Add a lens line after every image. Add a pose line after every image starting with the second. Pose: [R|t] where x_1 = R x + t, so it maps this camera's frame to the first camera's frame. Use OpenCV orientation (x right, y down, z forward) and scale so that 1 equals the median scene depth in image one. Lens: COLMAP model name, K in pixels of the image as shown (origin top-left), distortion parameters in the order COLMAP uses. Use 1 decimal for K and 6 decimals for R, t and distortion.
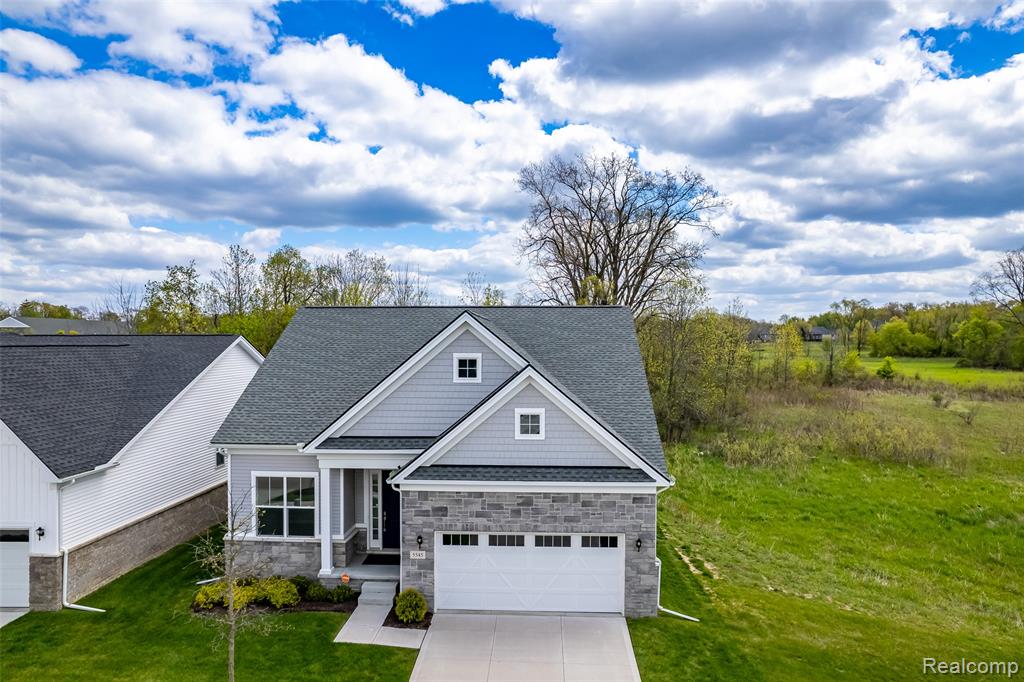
lens RADIAL K [[688.9, 0, 514.0], [0, 688.9, 365.3], [0, 0, 1]] dist [-0.039606, 0.004319]
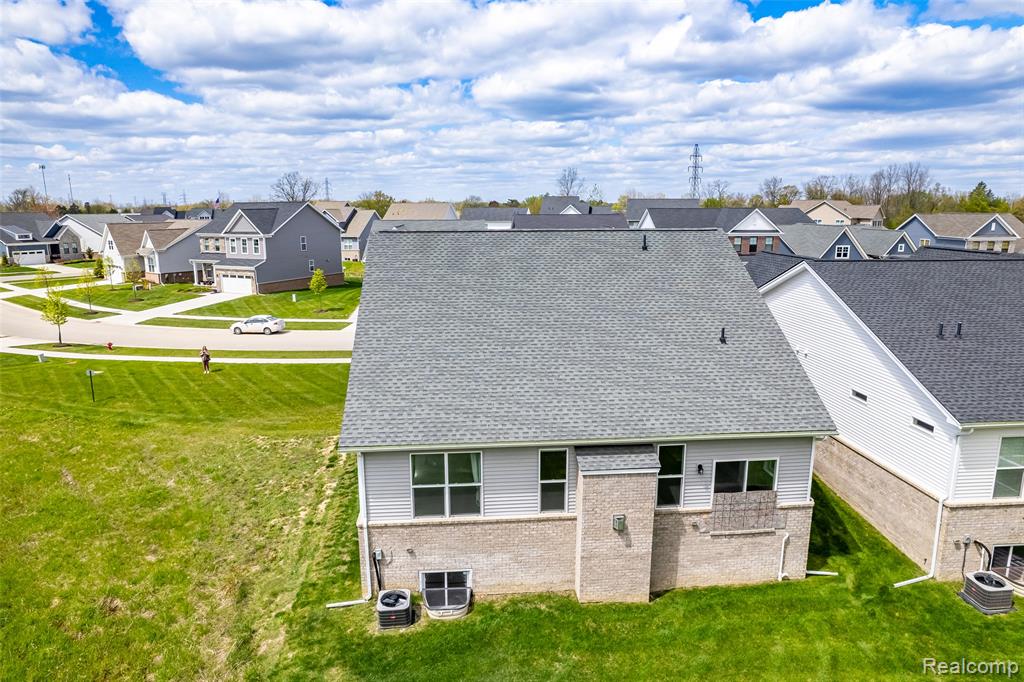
lens RADIAL K [[668.3, 0, 513.0], [0, 668.3, 369.9], [0, 0, 1]] dist [-0.073829, 0.074143]
pose [[-0.990179, 0.035683, -0.135175, 0.151933], [-0.002743, 0.961736, 0.273966, -0.210395], [0.139779, 0.271646, -0.952192, 2.748193]]
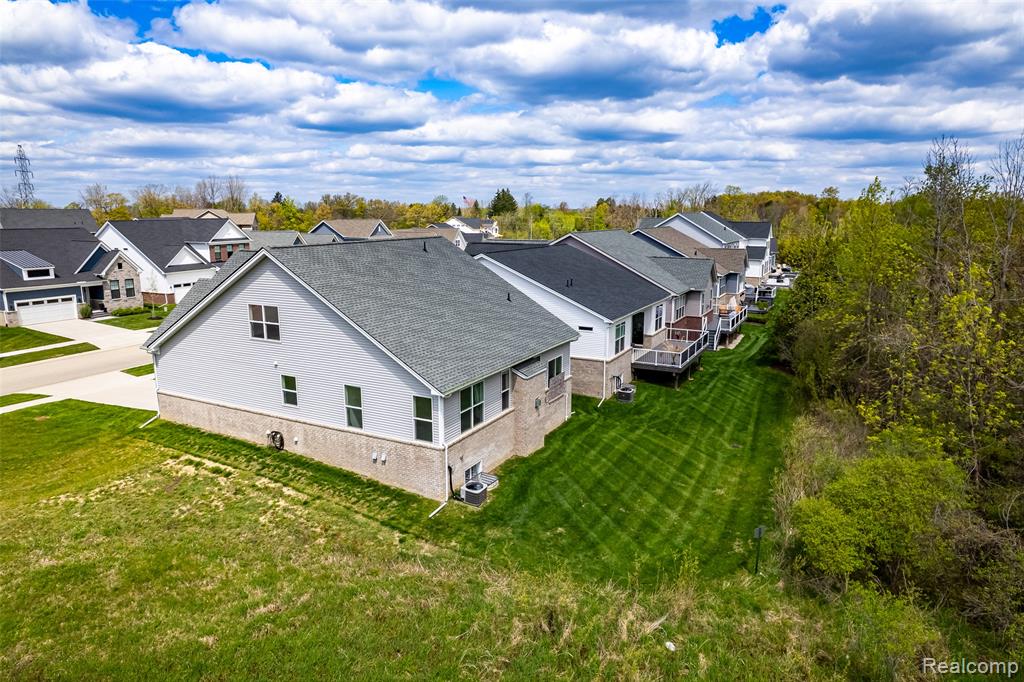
lens RADIAL K [[657.7, 0, 514.1], [0, 657.7, 339.7], [0, 0, 1]] dist [-0.077790, 0.067884]
pose [[-0.420825, 0.176507, -0.889804, 1.318495], [-0.031652, 0.977433, 0.208859, -0.243378], [0.906590, 0.116057, -0.405741, 2.537764]]
